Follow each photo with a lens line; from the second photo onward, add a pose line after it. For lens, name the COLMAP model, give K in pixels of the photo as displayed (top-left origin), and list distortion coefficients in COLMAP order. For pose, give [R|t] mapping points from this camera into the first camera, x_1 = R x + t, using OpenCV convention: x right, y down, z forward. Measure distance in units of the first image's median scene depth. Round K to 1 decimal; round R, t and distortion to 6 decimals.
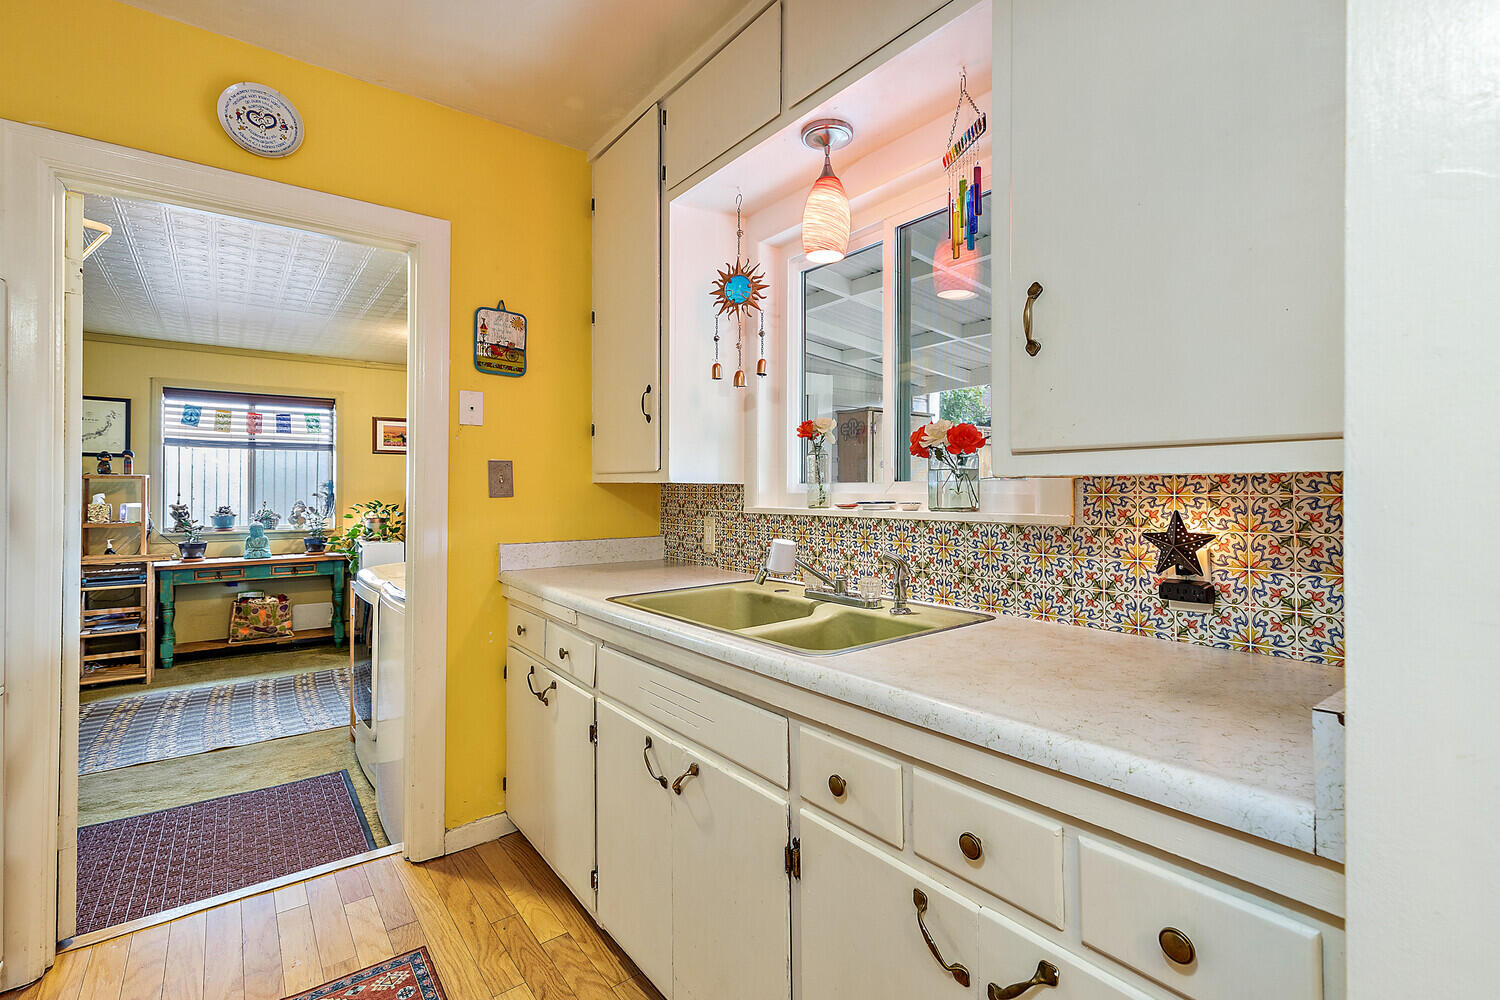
lens RADIAL K [[676.2, 0, 752.0], [0, 676.2, 486.2], [0, 0, 1]] dist [0.003834, -0.000229]
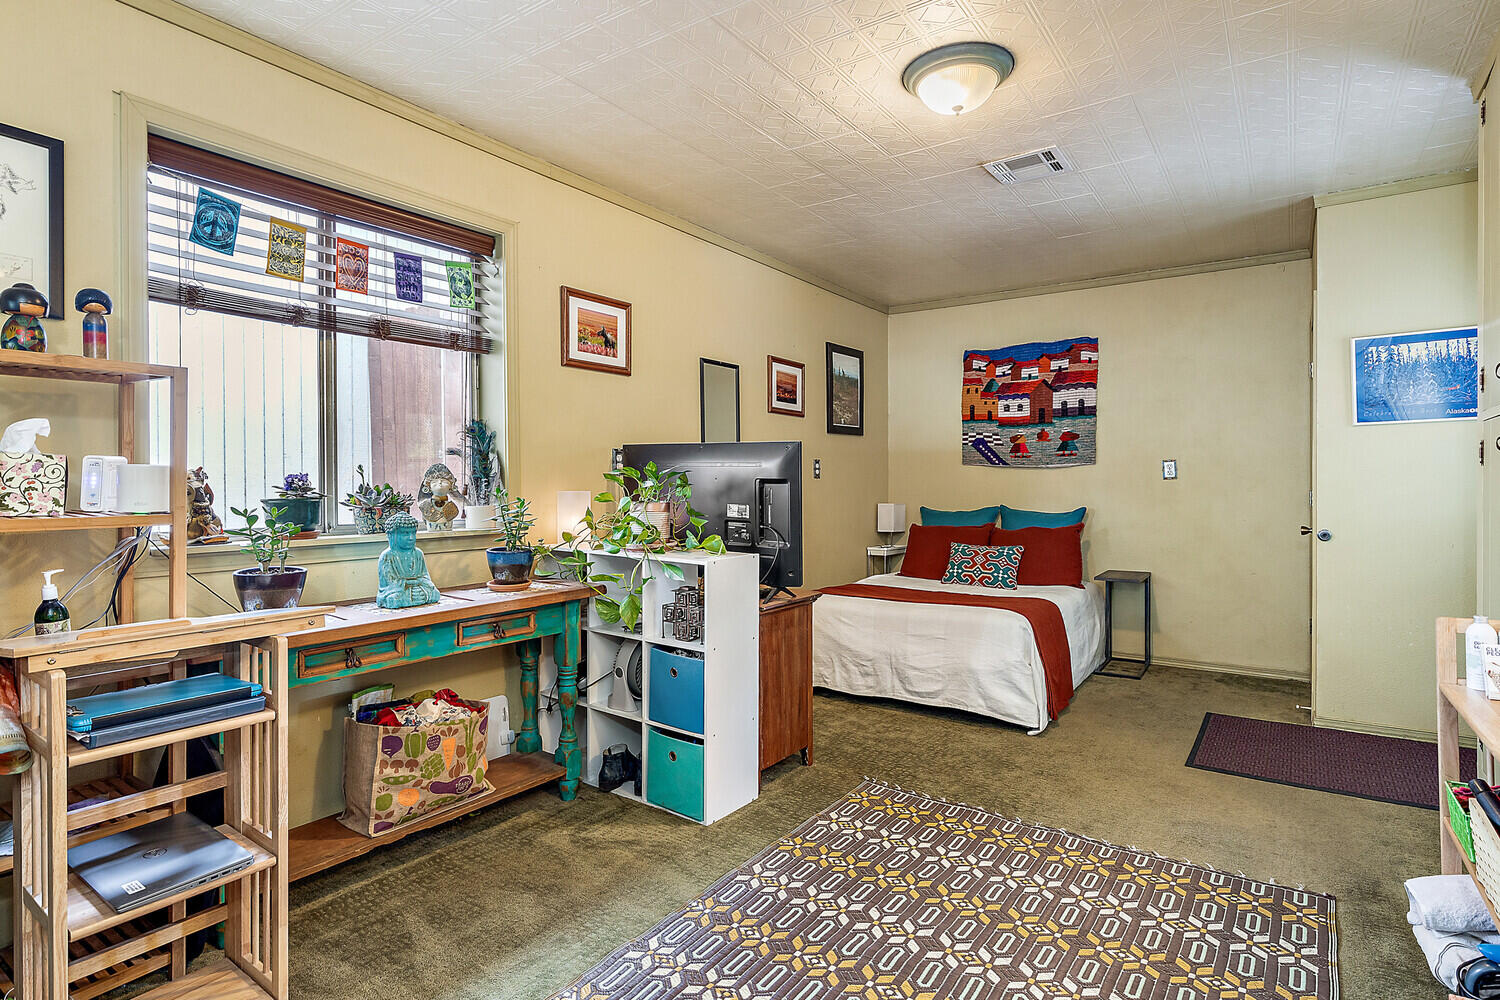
lens RADIAL K [[780.4, 0, 755.2], [0, 780.4, 486.1], [0, 0, 1]] dist [-0.005576, 0.002674]
pose [[0.955989, -0.005793, 0.293344, -0.738940], [0.003680, 0.999963, 0.007754, 0.037926], [-0.293378, -0.006333, 0.955975, 0.561867]]
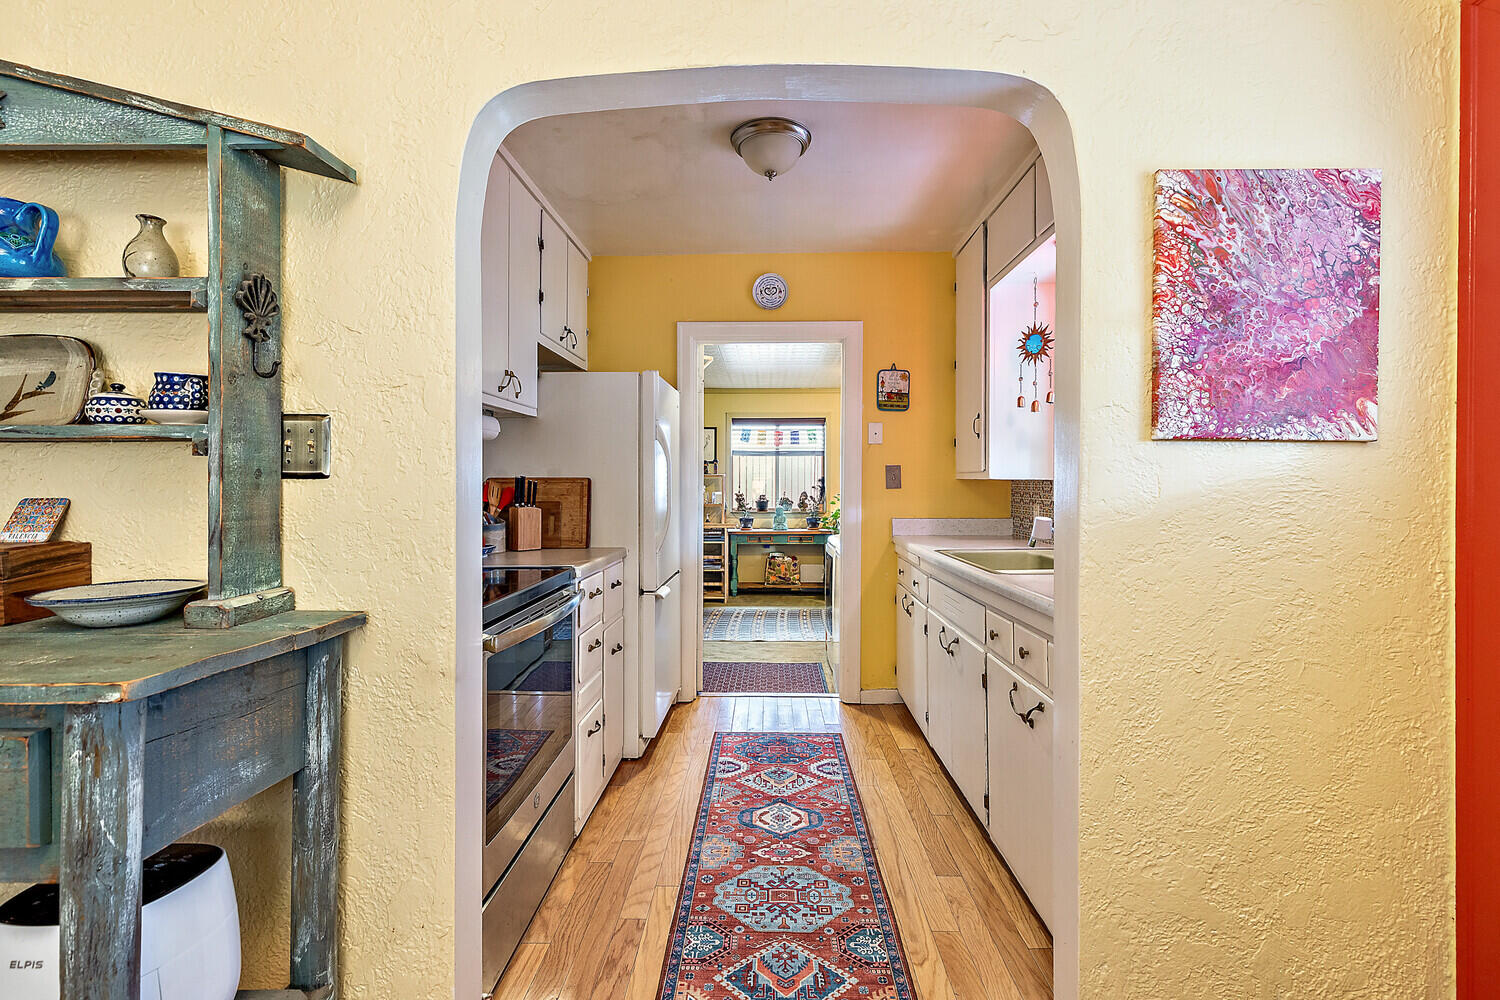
lens RADIAL K [[676.2, 0, 752.7], [0, 676.2, 485.9], [0, 0, 1]] dist [0.003834, -0.000229]
pose [[0.774988, 0.002478, -0.631971, 0.171793], [0.002839, 0.999969, 0.007401, -0.001298], [0.631970, -0.007530, 0.774956, -0.198741]]
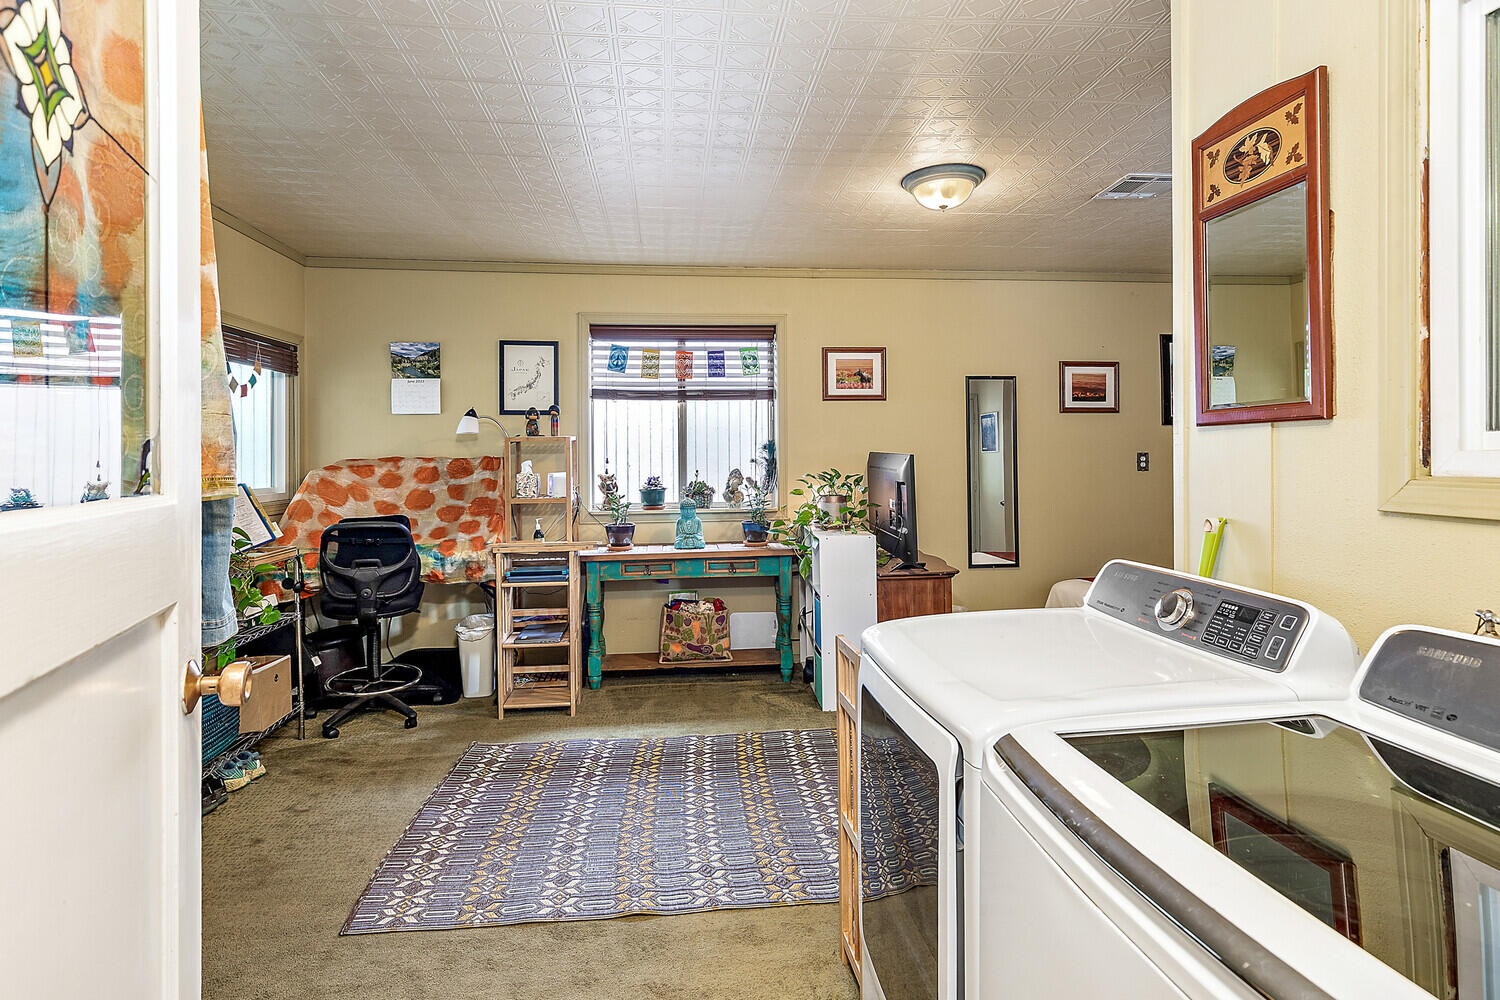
lens RADIAL K [[780.4, 0, 759.0], [0, 780.4, 457.5], [0, 0, 1]] dist [-0.005576, 0.002674]
pose [[0.854516, -0.008568, -0.519355, -0.252419], [0.012912, 0.999905, 0.004748, 0.006204], [0.519265, -0.010763, 0.854545, 0.355302]]
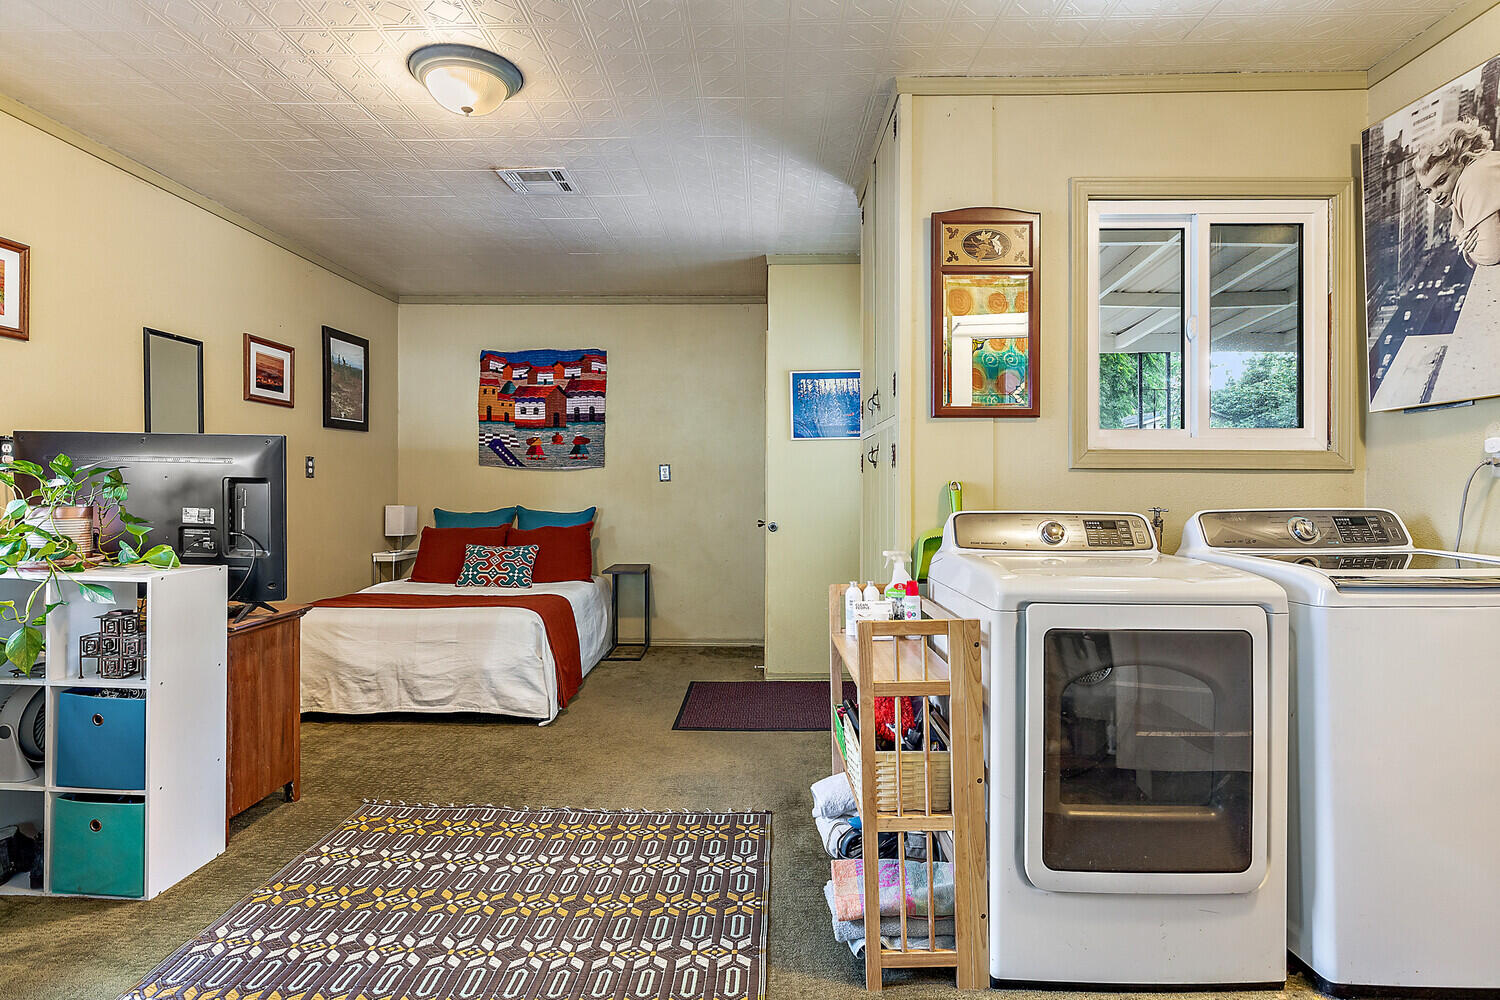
lens RADIAL K [[780.4, 0, 751.2], [0, 780.4, 484.9], [0, 0, 1]] dist [-0.005576, 0.002674]
pose [[0.631837, -0.001598, 0.775100, -0.739815], [-0.003609, 0.999981, 0.005003, 0.037988], [-0.775093, -0.005959, 0.631819, 0.544539]]
